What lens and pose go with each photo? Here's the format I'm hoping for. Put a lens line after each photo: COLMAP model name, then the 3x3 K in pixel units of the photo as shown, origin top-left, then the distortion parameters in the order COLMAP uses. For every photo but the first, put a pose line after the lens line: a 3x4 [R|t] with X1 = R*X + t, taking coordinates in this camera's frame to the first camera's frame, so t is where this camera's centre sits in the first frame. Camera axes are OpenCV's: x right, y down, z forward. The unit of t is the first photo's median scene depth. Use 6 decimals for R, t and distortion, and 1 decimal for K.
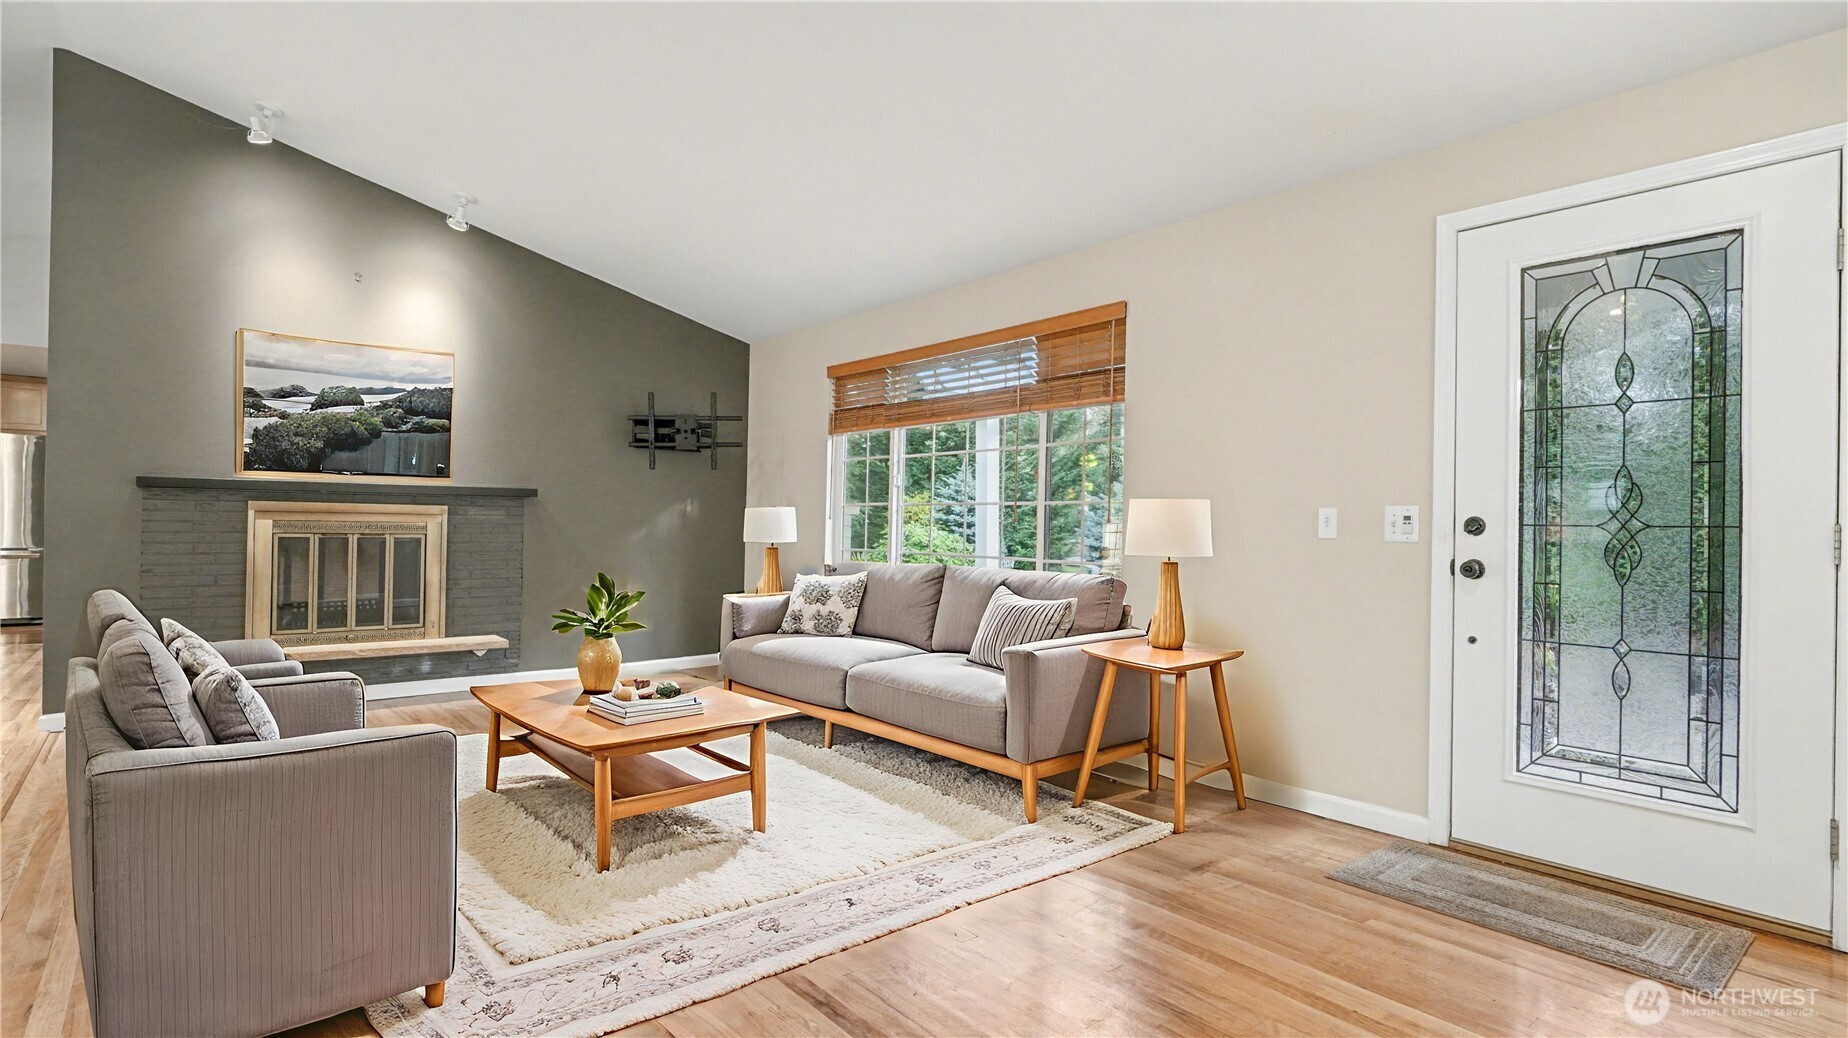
lens RADIAL K [[906.3, 0, 921.1], [0, 906.3, 516.4], [0, 0, 1]] dist [-0.010280, 0.000993]
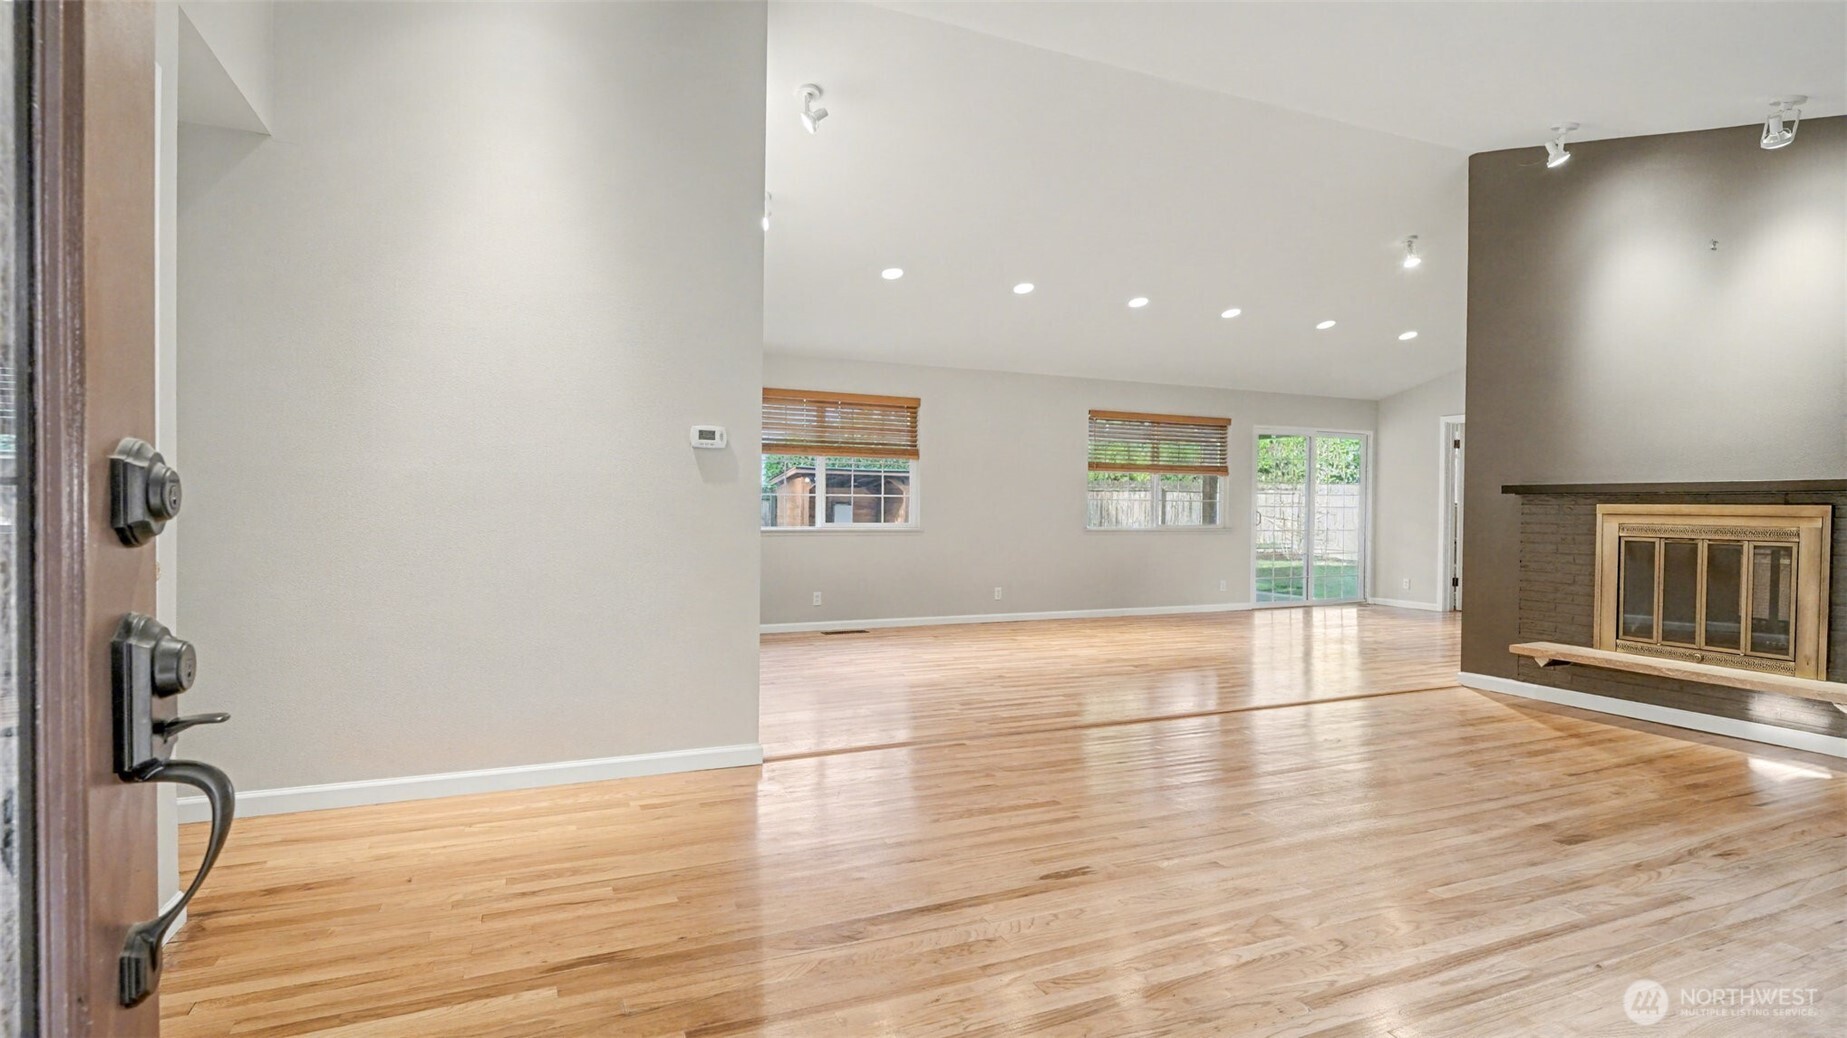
lens RADIAL K [[905.8, 0, 920.6], [0, 905.8, 516.4], [0, 0, 1]] dist [-0.010280, 0.000993]
pose [[-0.275263, -0.008223, -0.961334, 0.444403], [-0.008409, 0.999946, -0.006146, 0.009082], [0.961332, 0.006393, -0.275318, 0.532394]]
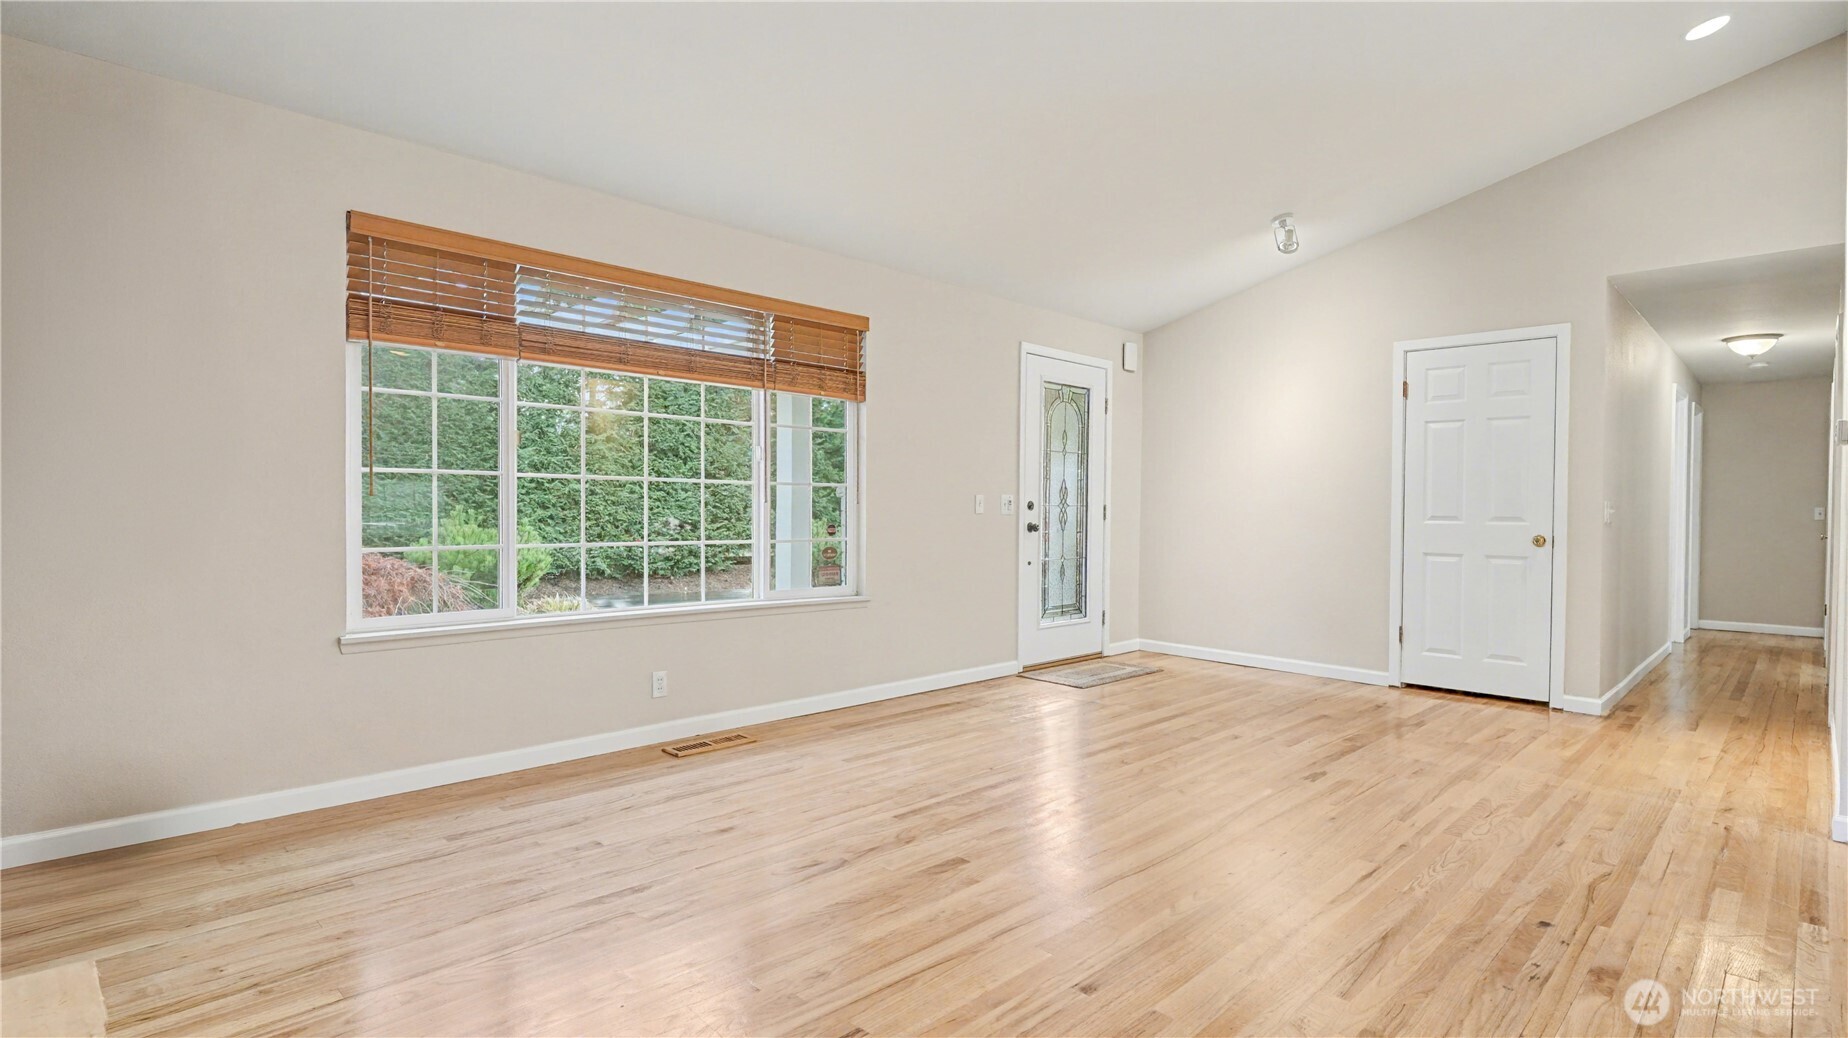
lens RADIAL K [[906.3, 0, 921.1], [0, 906.3, 516.4], [0, 0, 1]] dist [-0.010280, 0.000993]
pose [[-0.086339, -0.023460, 0.995990, -0.818145], [-0.018656, 0.999585, 0.021927, -0.002947], [-0.996091, -0.016688, -0.086741, 0.860999]]
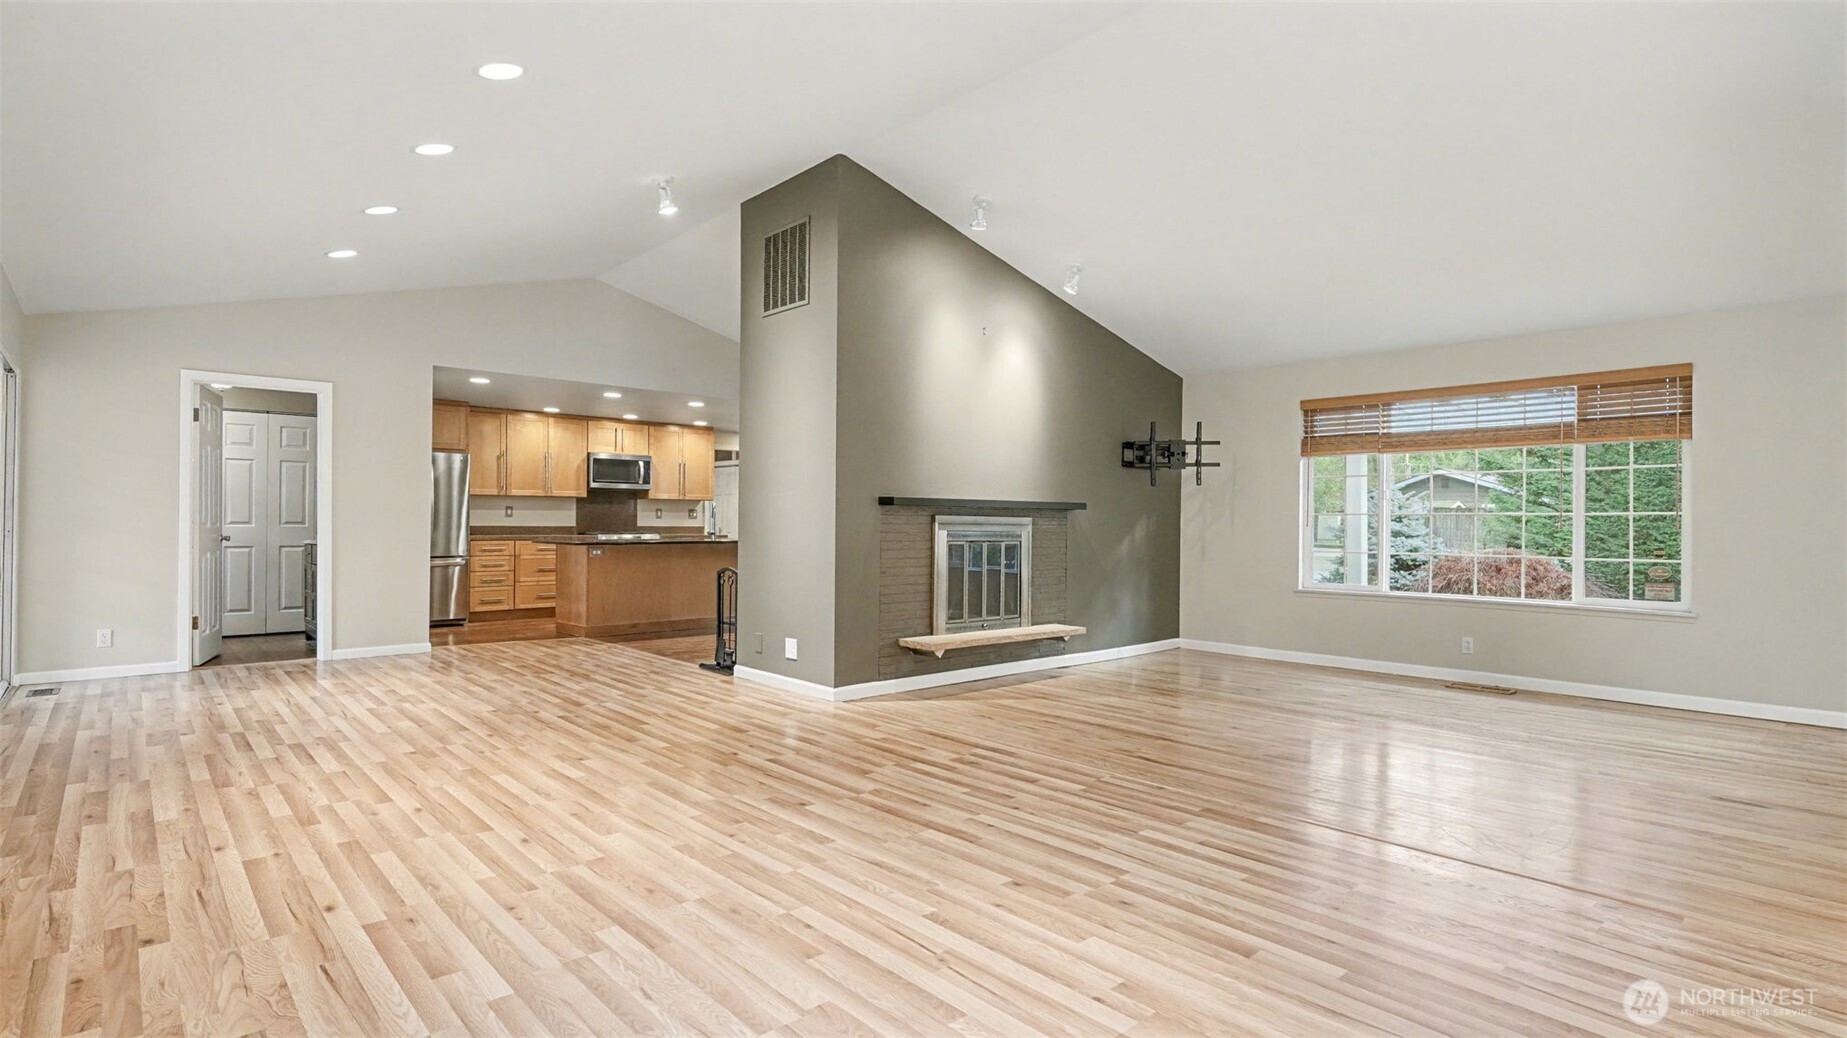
lens RADIAL K [[905.8, 0, 920.6], [0, 905.8, 516.4], [0, 0, 1]] dist [-0.010280, 0.000993]
pose [[0.999467, -0.005543, 0.032182, -0.797098], [0.005613, 0.999982, -0.002103, -0.013180], [-0.032169, 0.002282, 0.999480, -0.238224]]
